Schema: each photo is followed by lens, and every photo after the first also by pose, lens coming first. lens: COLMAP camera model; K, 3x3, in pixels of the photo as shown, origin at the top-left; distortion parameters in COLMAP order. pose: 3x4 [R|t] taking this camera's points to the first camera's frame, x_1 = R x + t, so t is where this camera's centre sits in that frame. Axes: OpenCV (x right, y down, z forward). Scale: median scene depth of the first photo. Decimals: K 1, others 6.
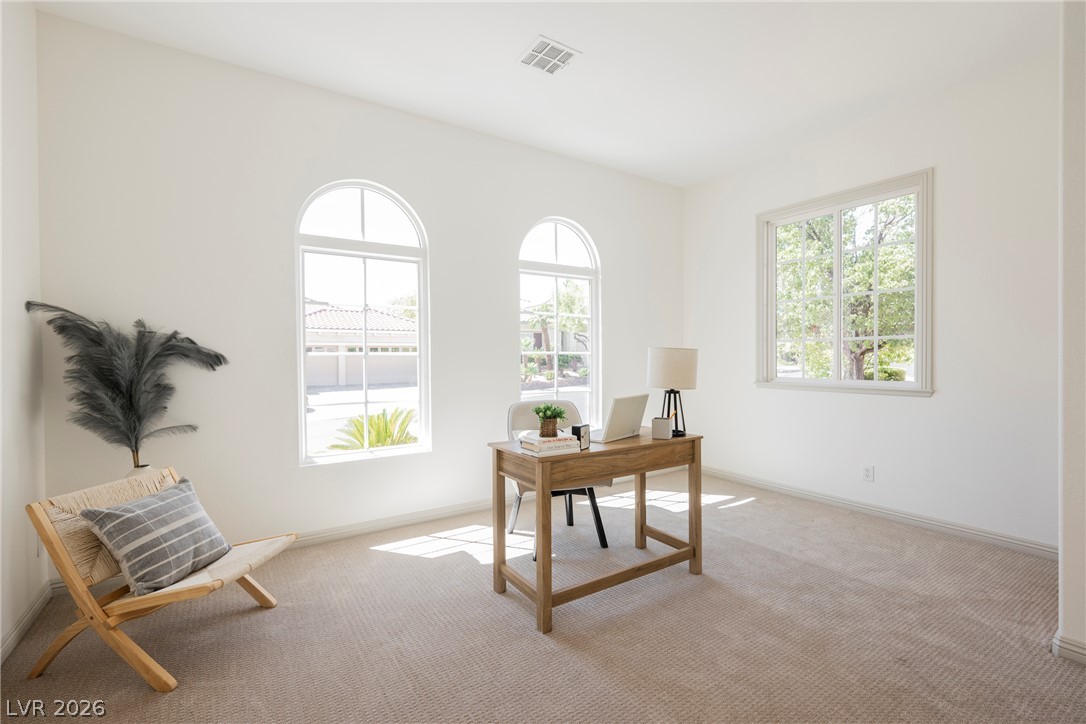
lens RADIAL K [[478.8, 0, 544.6], [0, 478.8, 359.7], [0, 0, 1]] dist [0.001876, -0.000016]
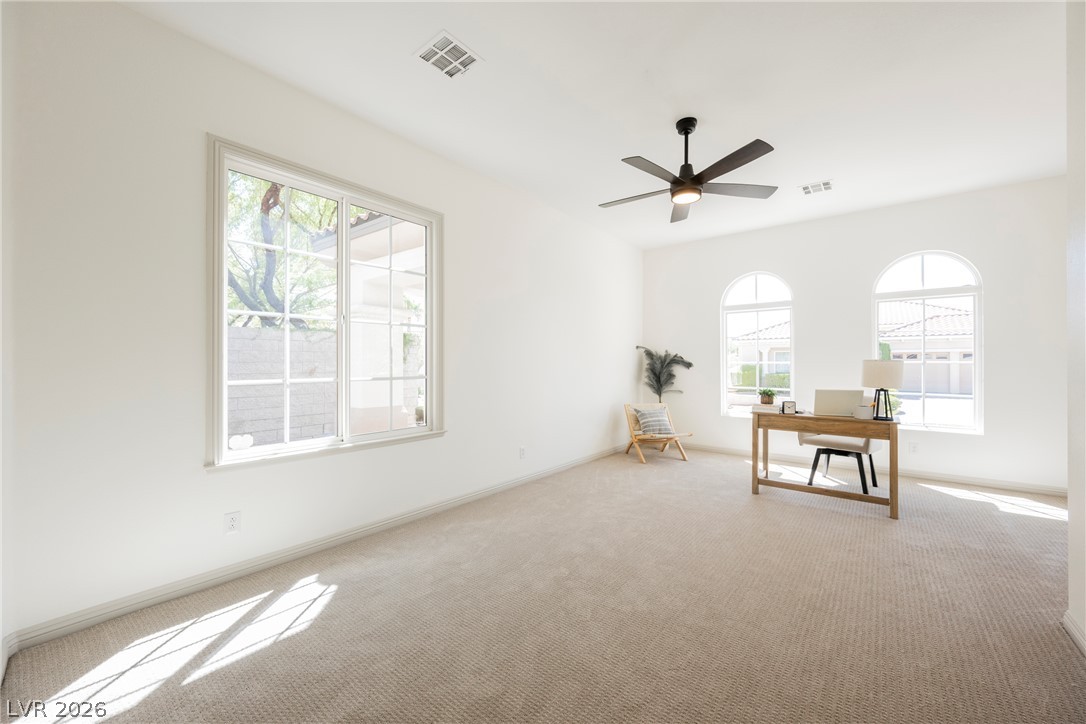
lens RADIAL K [[424.5, 0, 544.0], [0, 424.5, 361.1], [0, 0, 1]] dist [-0.003077, -0.000105]
pose [[0.297874, 0.000811, -0.954605, 1.231270], [-0.010954, 0.999937, -0.002568, -0.006269], [0.954542, 0.011222, 0.297864, -0.372956]]
